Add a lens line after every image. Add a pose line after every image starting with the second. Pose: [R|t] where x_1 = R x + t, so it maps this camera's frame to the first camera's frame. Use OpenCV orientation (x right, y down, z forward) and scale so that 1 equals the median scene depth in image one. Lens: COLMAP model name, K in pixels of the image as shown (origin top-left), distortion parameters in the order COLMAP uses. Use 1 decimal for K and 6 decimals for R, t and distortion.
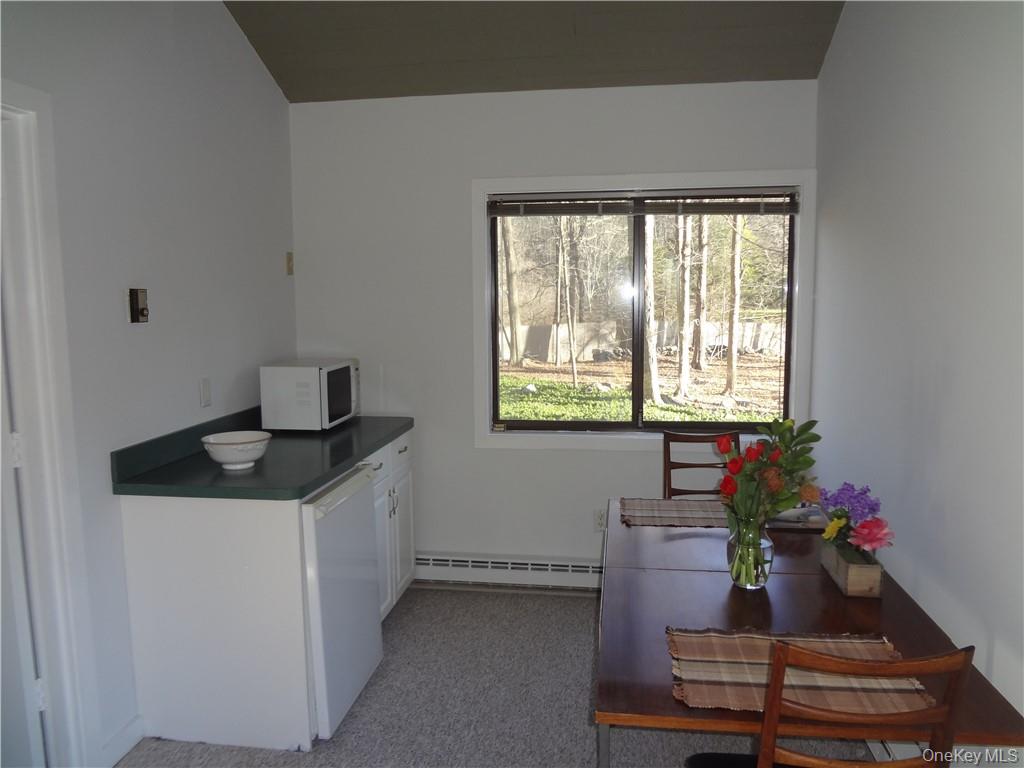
lens RADIAL K [[752.3, 0, 505.5], [0, 752.3, 376.1], [0, 0, 1]] dist [-0.062574, 0.014893]
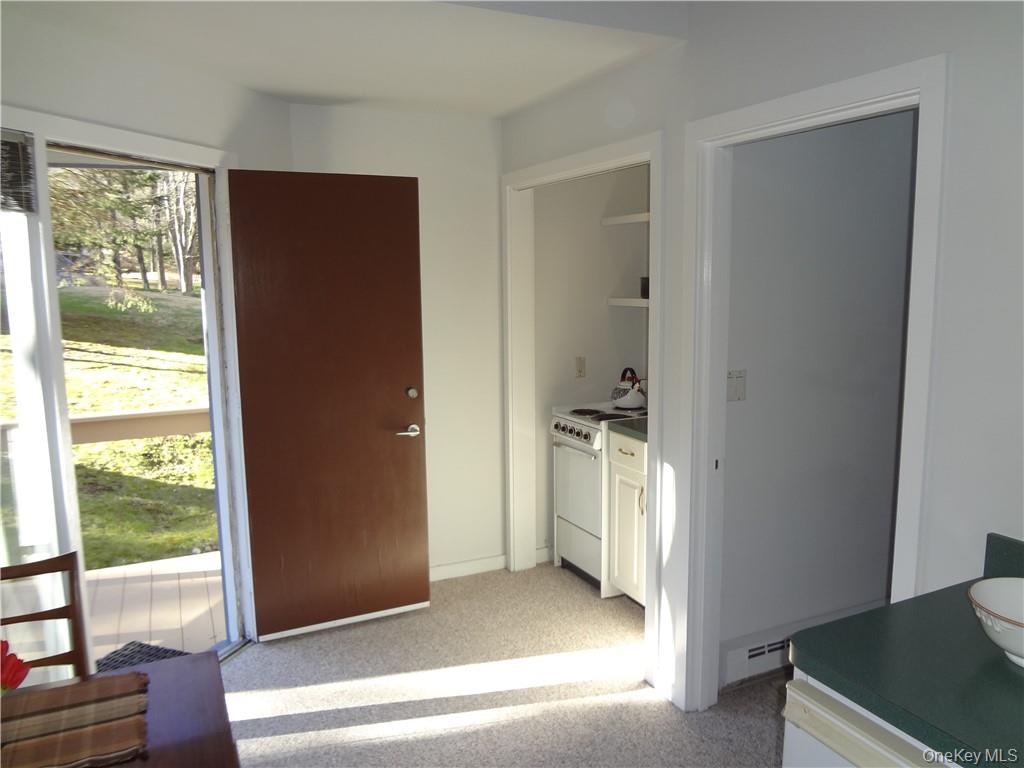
lens RADIAL K [[752.3, 0, 505.5], [0, 752.3, 376.1], [0, 0, 1]] dist [-0.062574, 0.014893]
pose [[-0.827018, 0.094567, -0.554165, 0.194022], [-0.041338, 0.972852, 0.227706, -0.178613], [0.560654, 0.211225, -0.800657, 1.174065]]
